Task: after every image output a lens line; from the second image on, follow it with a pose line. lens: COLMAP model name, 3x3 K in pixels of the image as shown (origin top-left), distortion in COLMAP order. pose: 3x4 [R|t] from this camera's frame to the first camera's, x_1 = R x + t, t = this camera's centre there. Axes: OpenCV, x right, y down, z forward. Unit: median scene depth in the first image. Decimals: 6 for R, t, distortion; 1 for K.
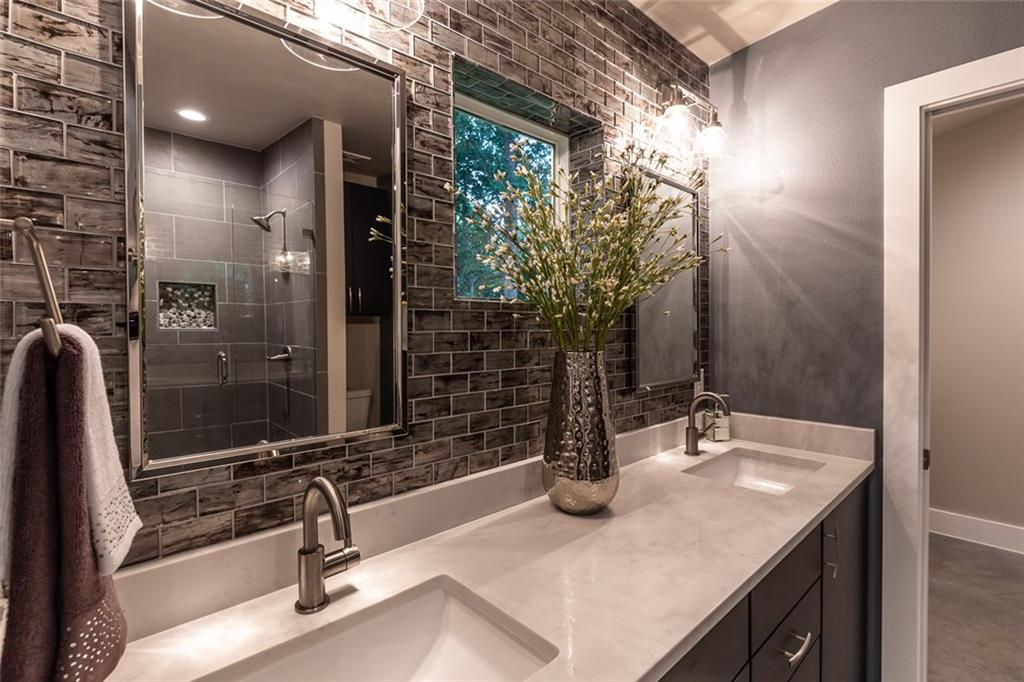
lens RADIAL K [[479.1, 0, 513.9], [0, 479.1, 336.6], [0, 0, 1]] dist [-0.000062, -0.000368]
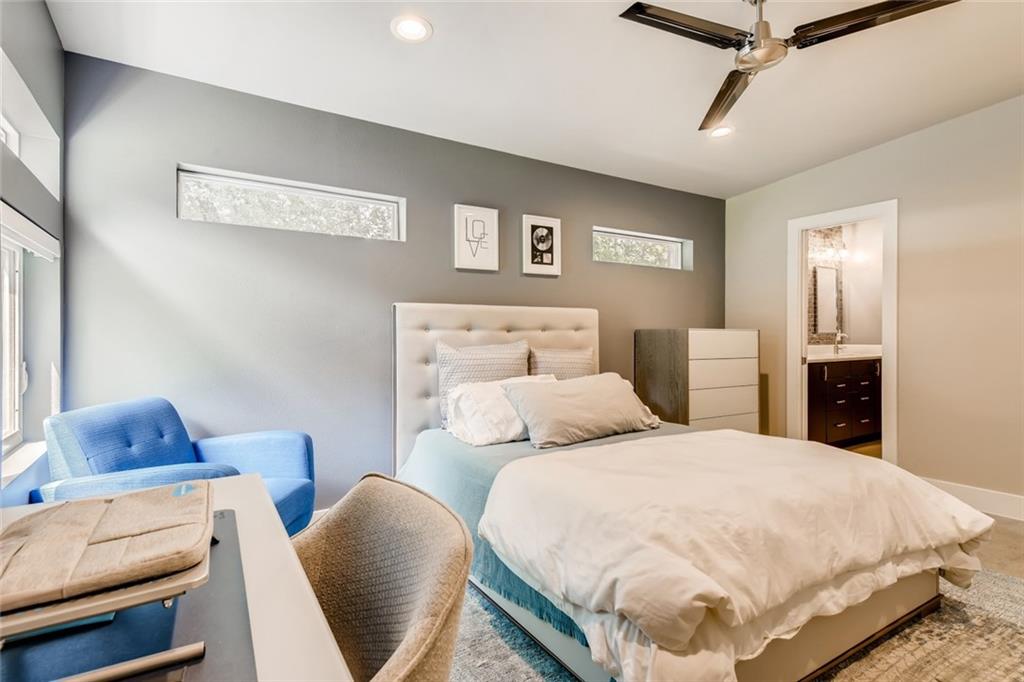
lens RADIAL K [[517.3, 0, 517.9], [0, 517.3, 331.9], [0, 0, 1]] dist [0.033175, -0.007916]
pose [[0.983539, 0.005587, -0.180612, -1.520124], [-0.010646, 0.999577, -0.027051, 0.302412], [0.180384, 0.028529, 0.983182, -3.932265]]
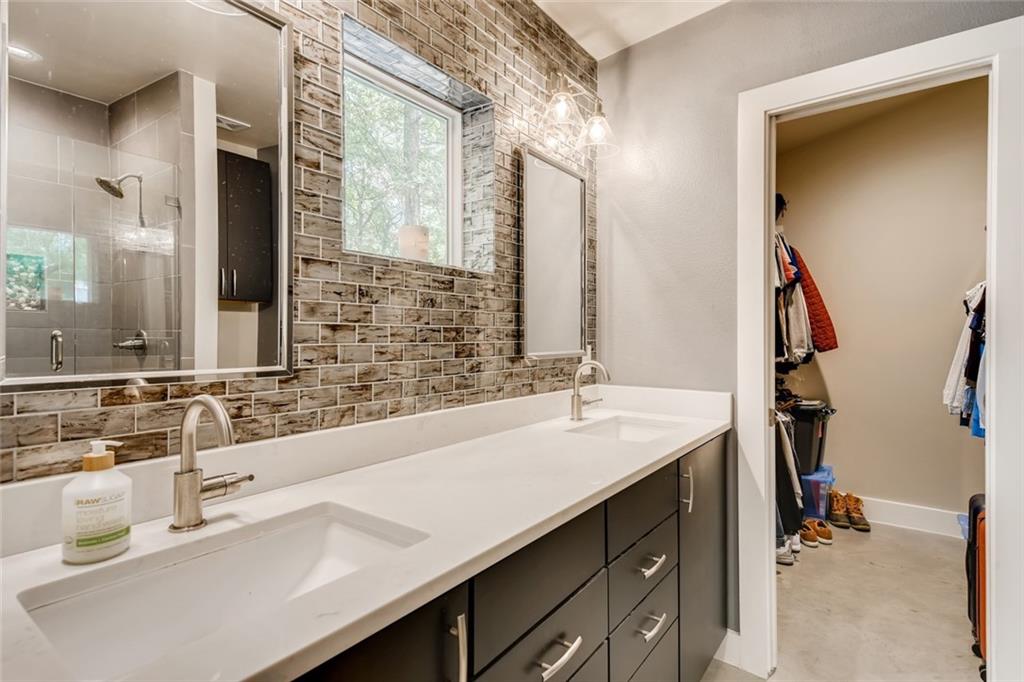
lens RADIAL K [[517.3, 0, 518.5], [0, 517.3, 335.5], [0, 0, 1]] dist [0.033175, -0.007916]
pose [[0.981582, 0.008498, 0.190852, 0.032406], [-0.004458, 0.999757, -0.021589, 0.116075], [-0.190989, 0.020341, 0.981381, -0.152736]]
